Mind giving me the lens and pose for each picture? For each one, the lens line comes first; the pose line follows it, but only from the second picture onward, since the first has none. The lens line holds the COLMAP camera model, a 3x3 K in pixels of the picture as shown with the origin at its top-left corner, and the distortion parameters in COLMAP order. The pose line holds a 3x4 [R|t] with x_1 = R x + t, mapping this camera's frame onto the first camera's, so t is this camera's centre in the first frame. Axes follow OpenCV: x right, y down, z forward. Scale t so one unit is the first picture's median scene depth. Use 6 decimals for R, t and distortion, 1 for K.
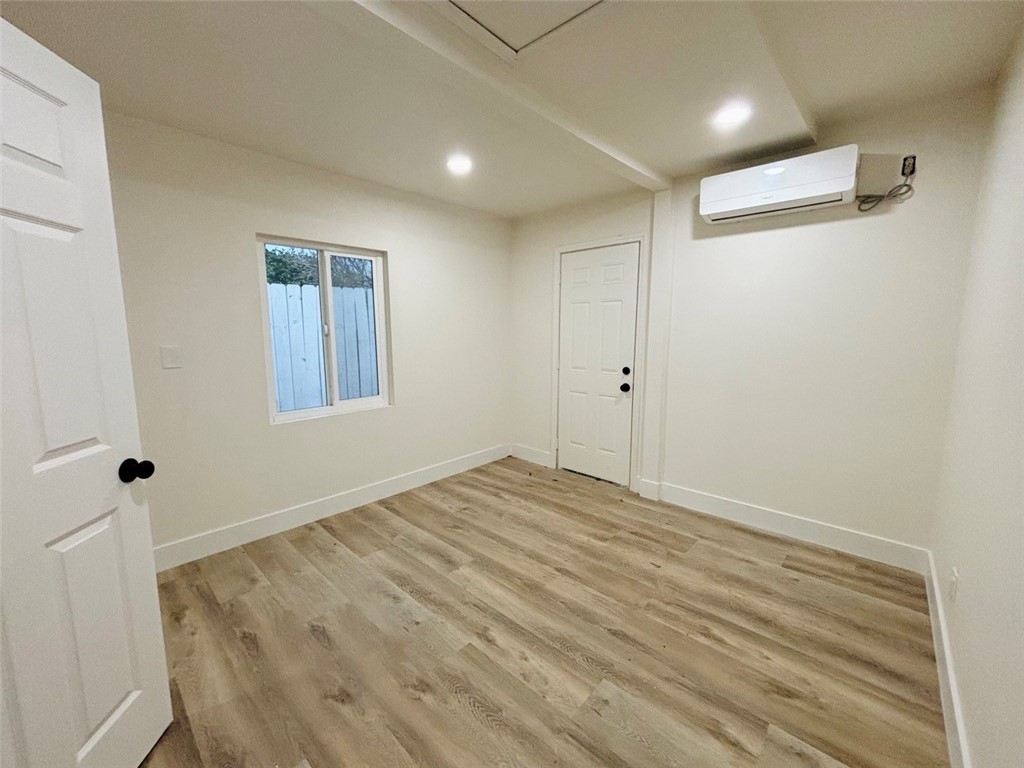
lens RADIAL K [[419.1, 0, 510.8], [0, 419.1, 384.1], [0, 0, 1]] dist [-0.004817, 0.001771]
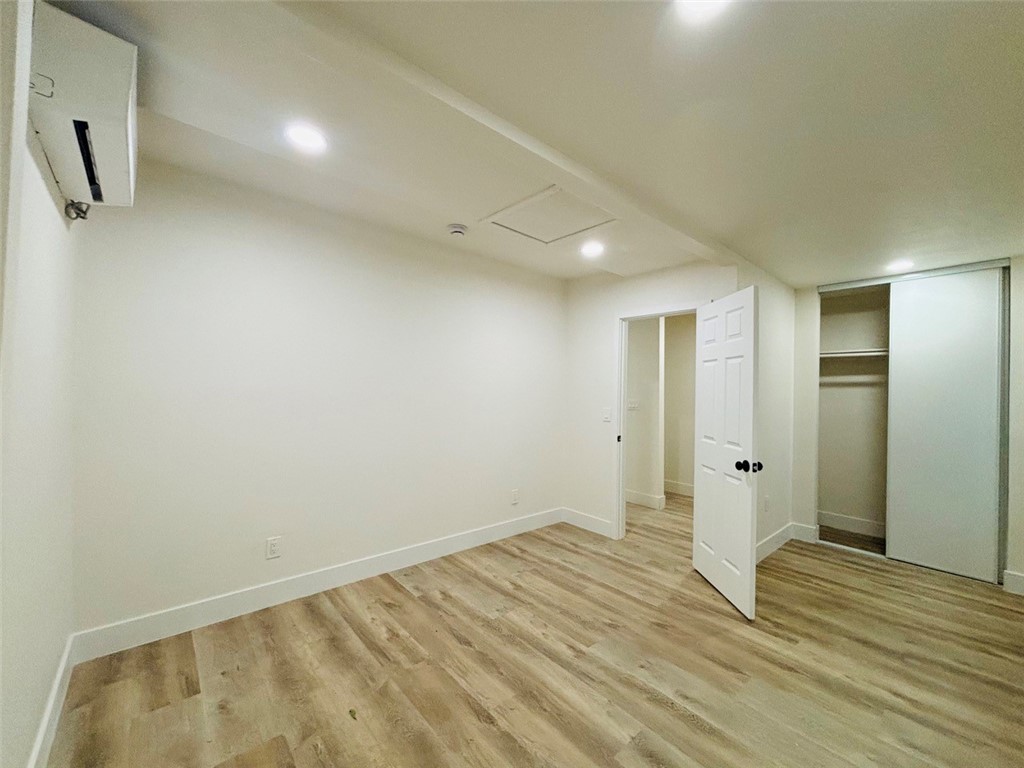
lens RADIAL K [[419.1, 0, 512.8], [0, 419.1, 384.8], [0, 0, 1]] dist [-0.004817, 0.001771]
pose [[-0.995179, -0.018947, 0.096232, 0.017881], [-0.007477, 0.992964, 0.118177, -0.273575], [-0.097794, 0.116888, -0.988319, 2.038732]]
